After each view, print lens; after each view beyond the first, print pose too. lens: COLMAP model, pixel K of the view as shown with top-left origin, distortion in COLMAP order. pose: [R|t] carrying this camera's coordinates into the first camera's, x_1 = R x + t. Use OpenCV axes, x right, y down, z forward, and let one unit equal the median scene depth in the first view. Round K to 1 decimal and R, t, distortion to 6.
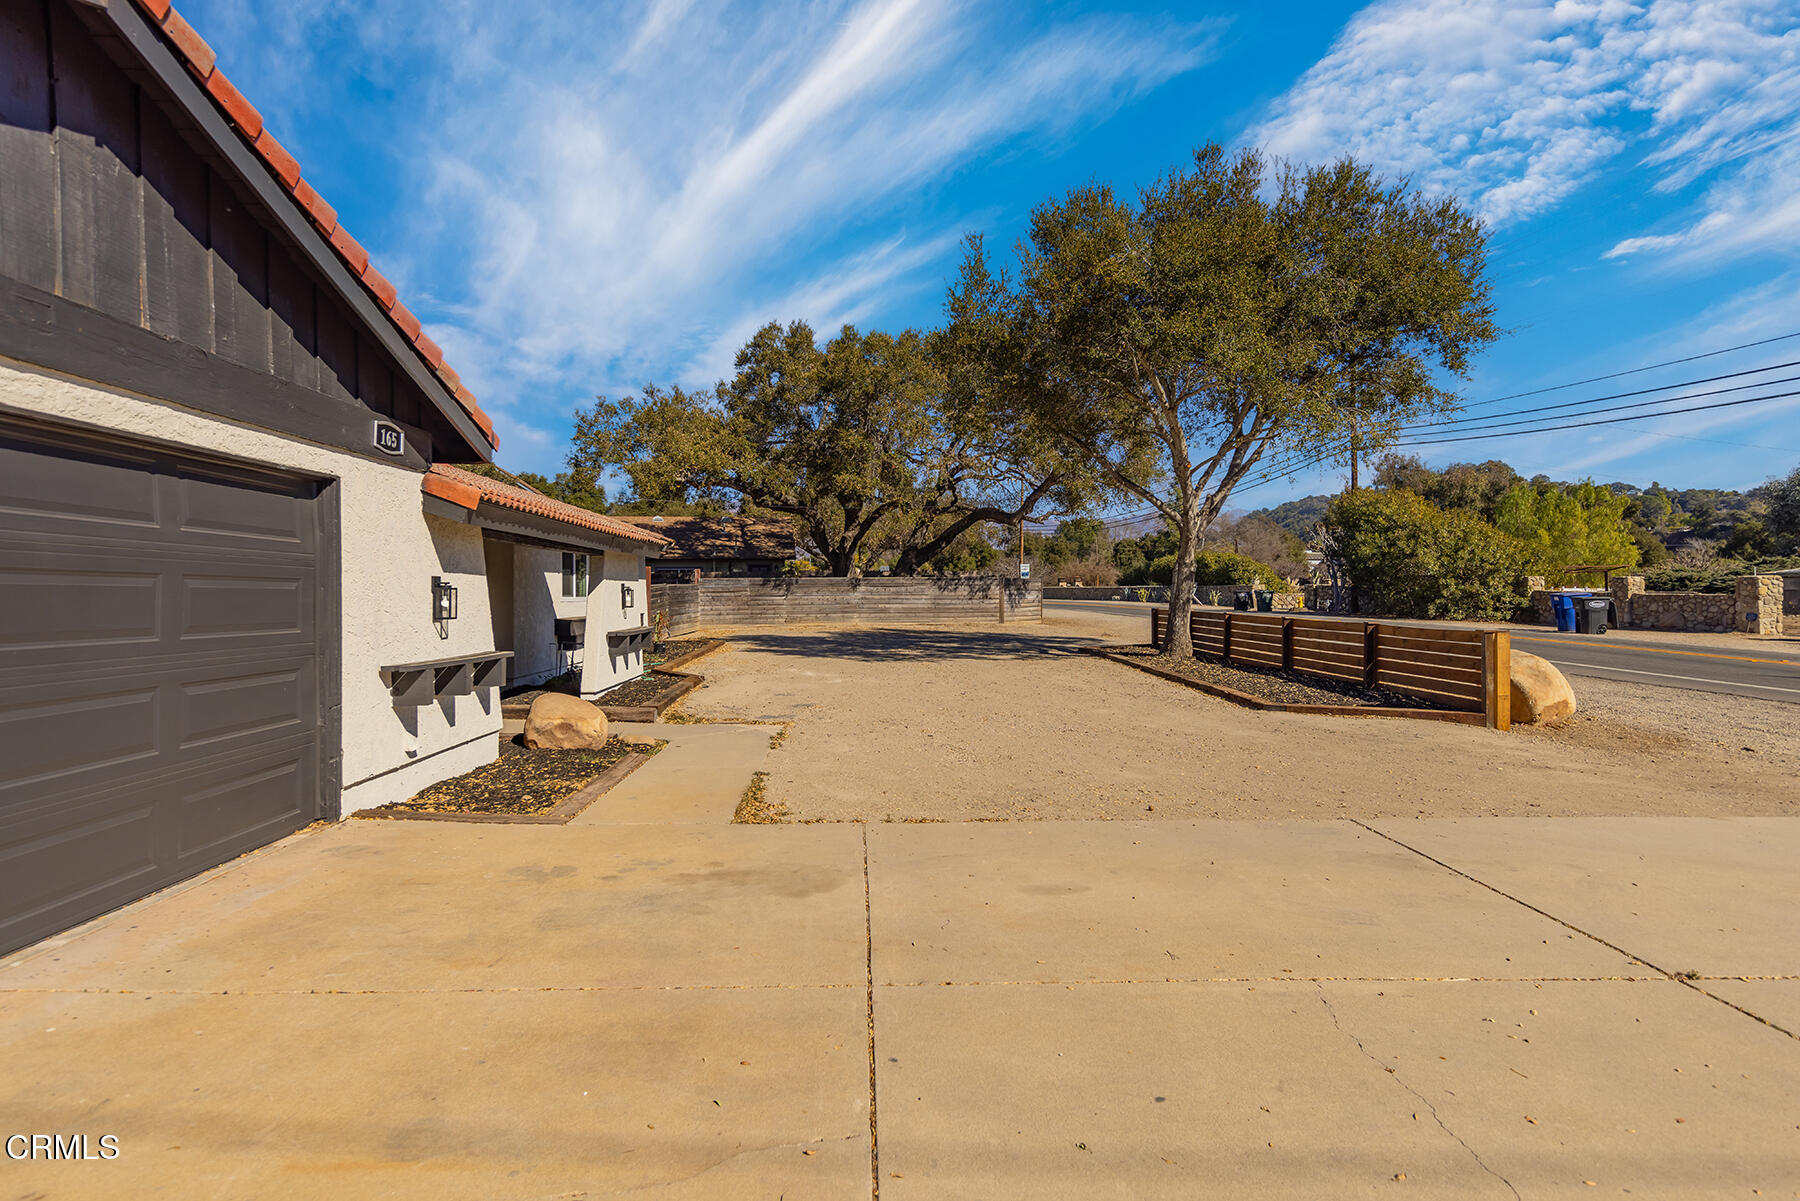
lens RADIAL K [[935.2, 0, 900.0], [0, 935.2, 600.5], [0, 0, 1]] dist [-0.000617, -0.000016]
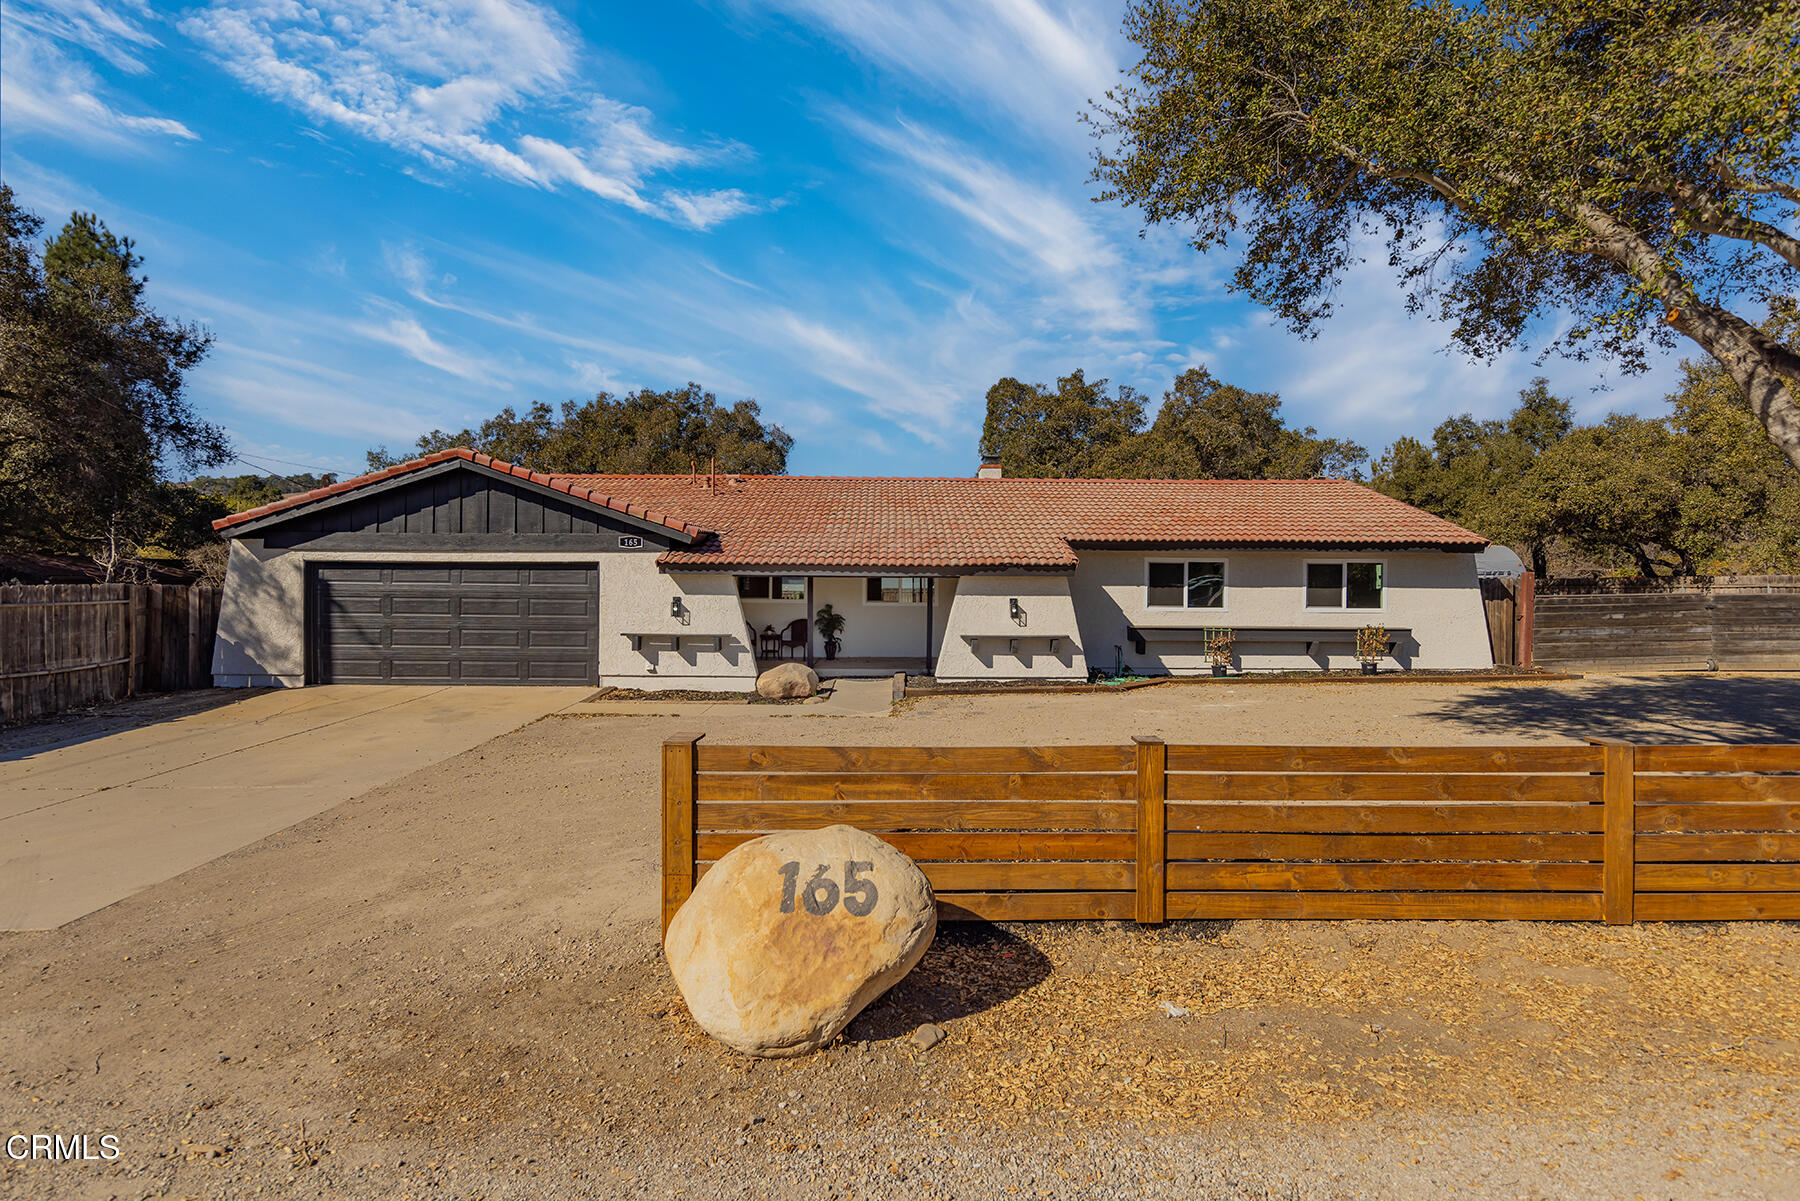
lens RADIAL K [[863.6, 0, 905.2], [0, 863.6, 592.5], [0, 0, 1]] dist [0.005696, -0.000624]
pose [[-0.030531, 0.017714, -0.999377, 0.382464], [-0.014880, 0.999724, 0.018175, -0.019881], [0.999423, 0.015426, -0.030259, 0.393420]]
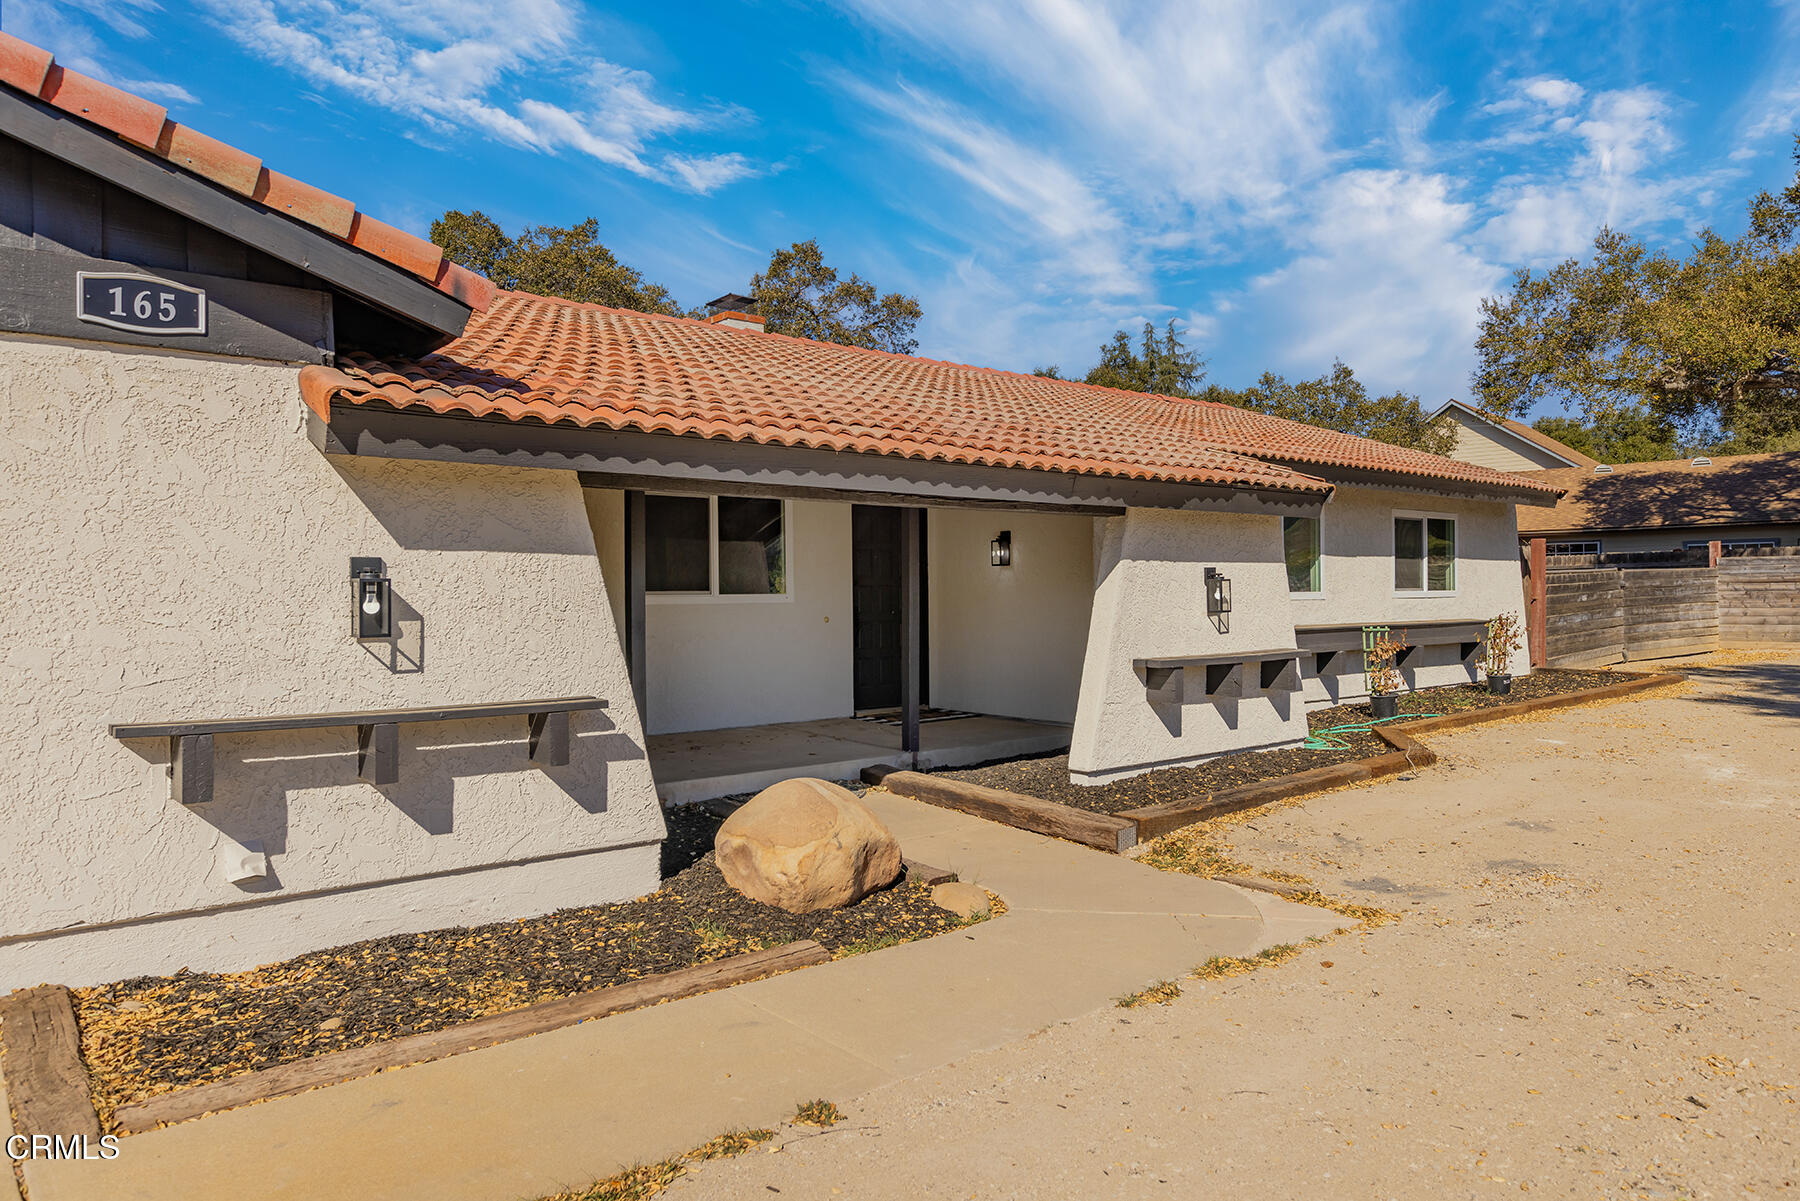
lens RADIAL K [[1154.5, 0, 900.0], [0, 1154.5, 600.5], [0, 0, 1]] dist [0.005574, 0.002359]
pose [[0.593929, 0.005215, -0.804501, 0.056236], [-0.001632, 0.999985, 0.005277, -0.001024], [0.804516, -0.001821, 0.593928, 0.207094]]
